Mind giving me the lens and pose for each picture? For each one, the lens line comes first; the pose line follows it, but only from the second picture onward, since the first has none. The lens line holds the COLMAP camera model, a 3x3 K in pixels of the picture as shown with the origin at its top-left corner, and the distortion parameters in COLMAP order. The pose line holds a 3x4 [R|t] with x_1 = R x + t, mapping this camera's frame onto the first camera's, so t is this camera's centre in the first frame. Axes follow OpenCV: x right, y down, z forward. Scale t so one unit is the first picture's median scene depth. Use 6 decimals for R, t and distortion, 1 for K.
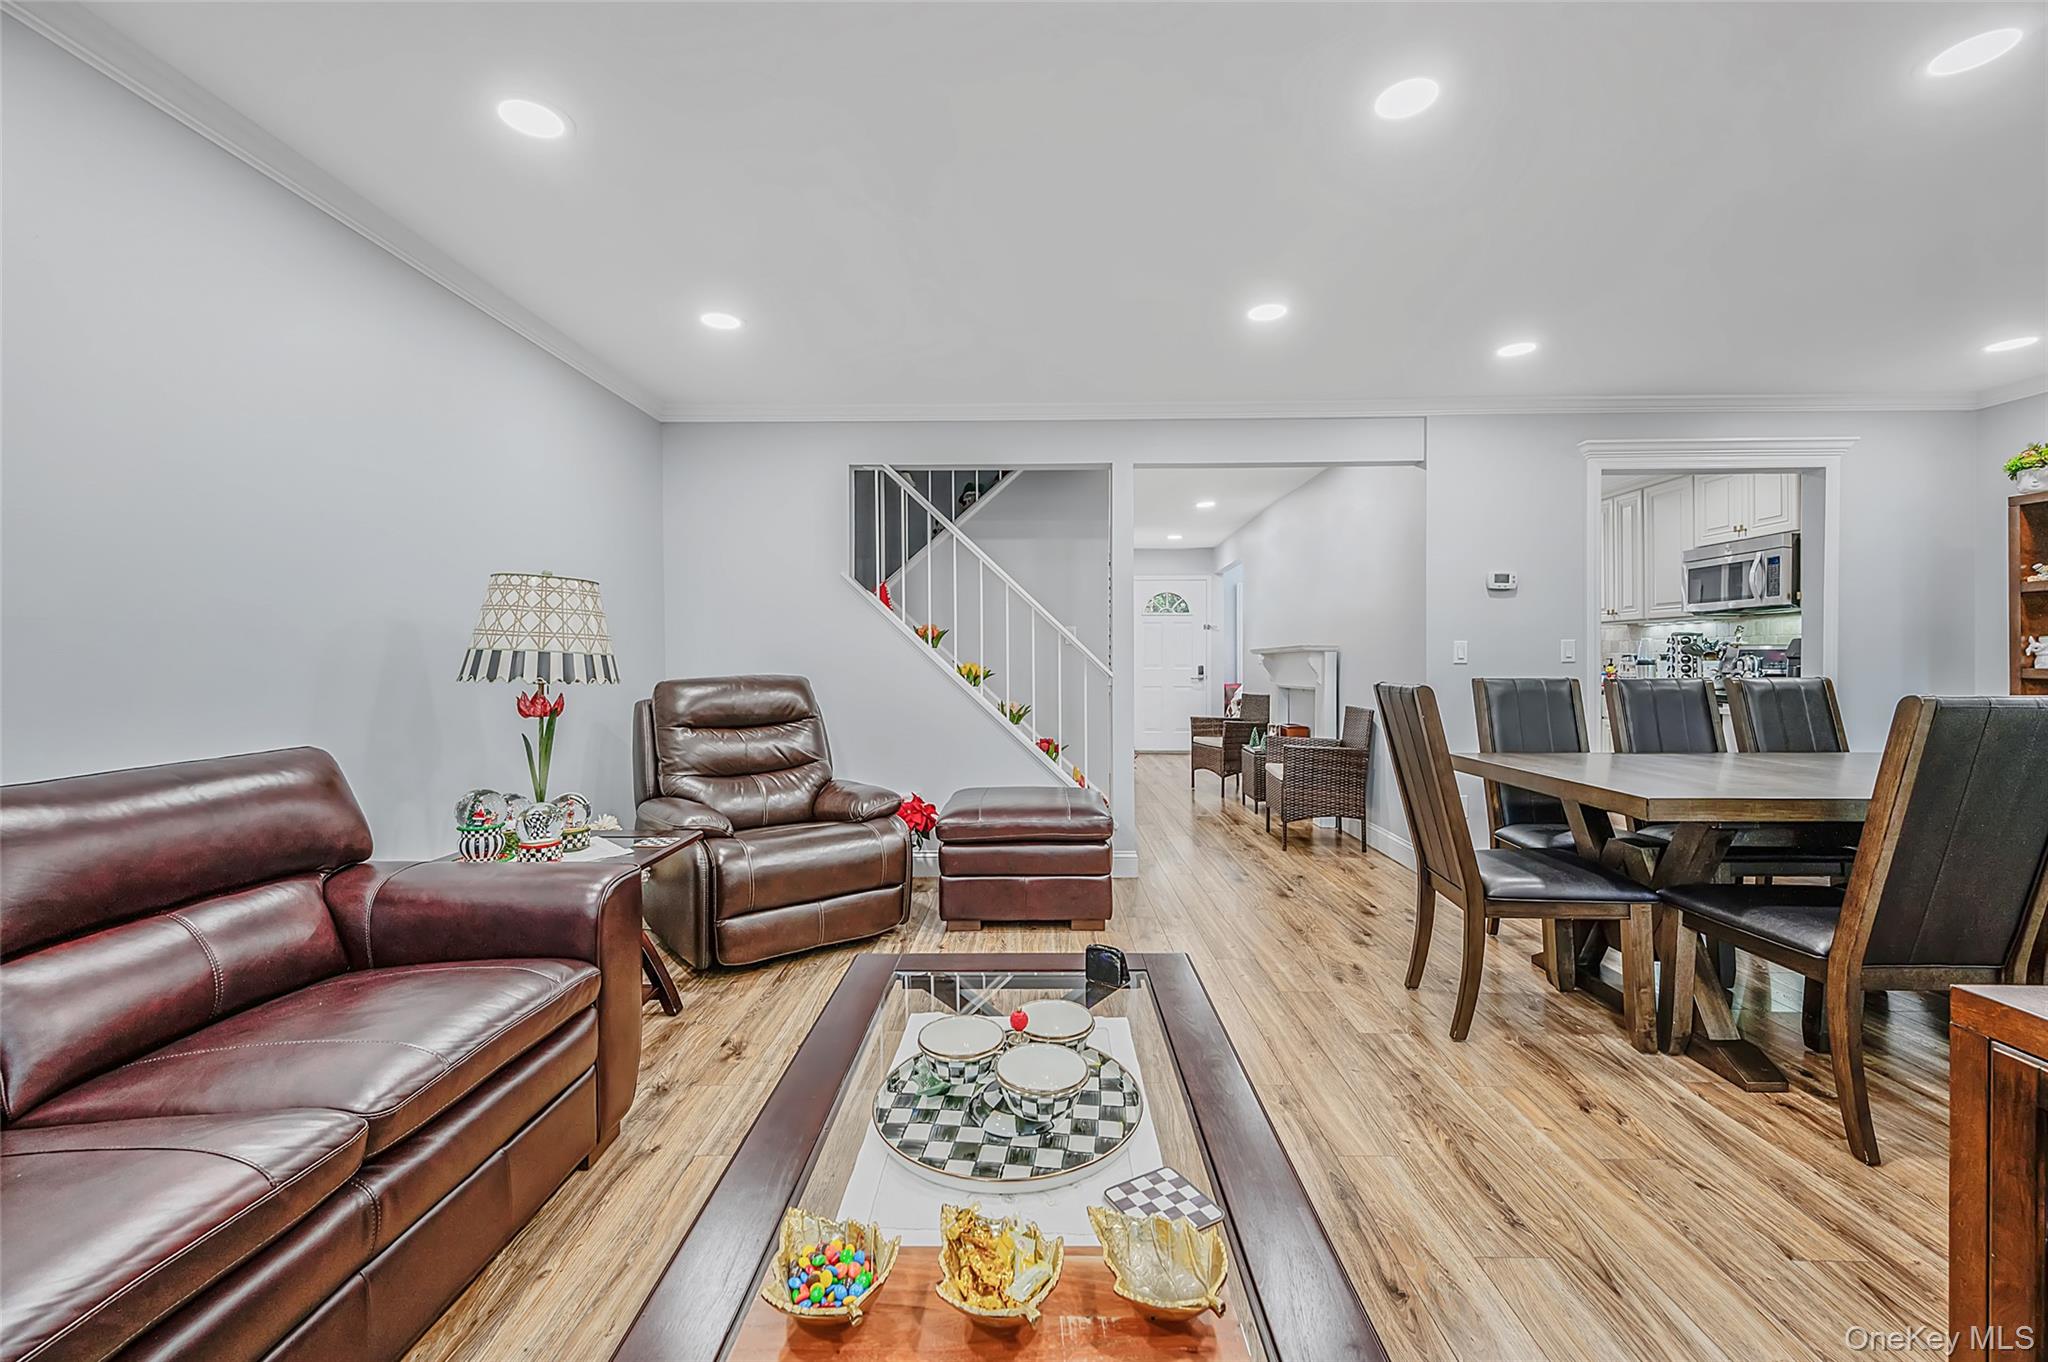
lens RADIAL K [[804.0, 0, 1018.6], [0, 804.0, 674.4], [0, 0, 1]] dist [0.000809, 0.000240]
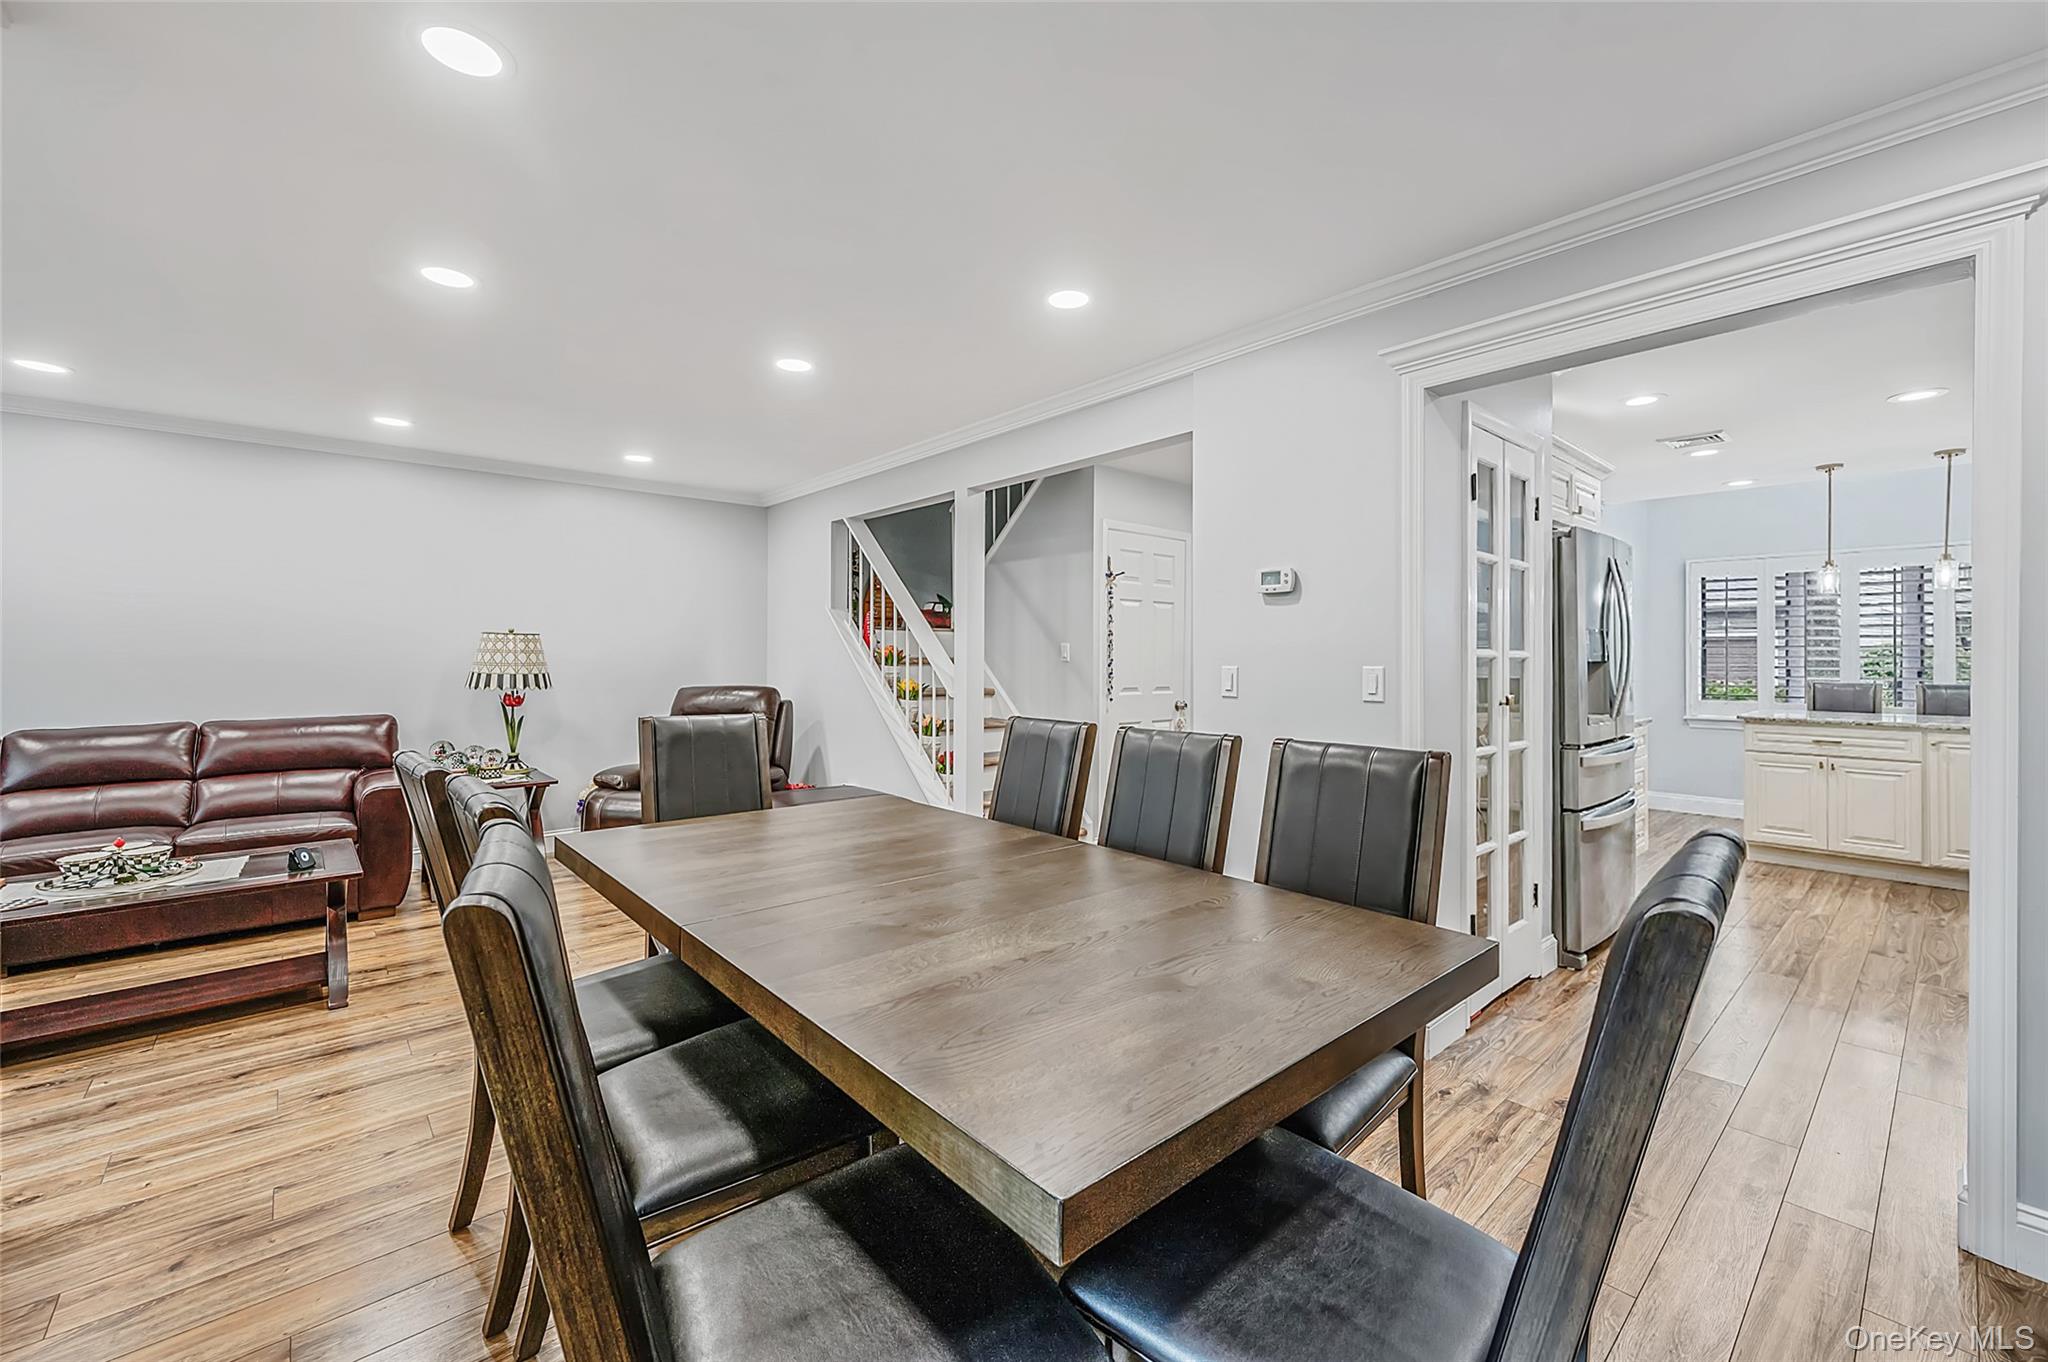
lens RADIAL K [[804.0, 0, 995.3], [0, 804.0, 644.1], [0, 0, 1]] dist [0.000809, 0.000240]
pose [[0.667259, 0.004742, -0.744810, 1.596568], [-0.000109, 0.999980, 0.006269, -0.108341], [0.744825, -0.004101, 0.667247, 0.581388]]
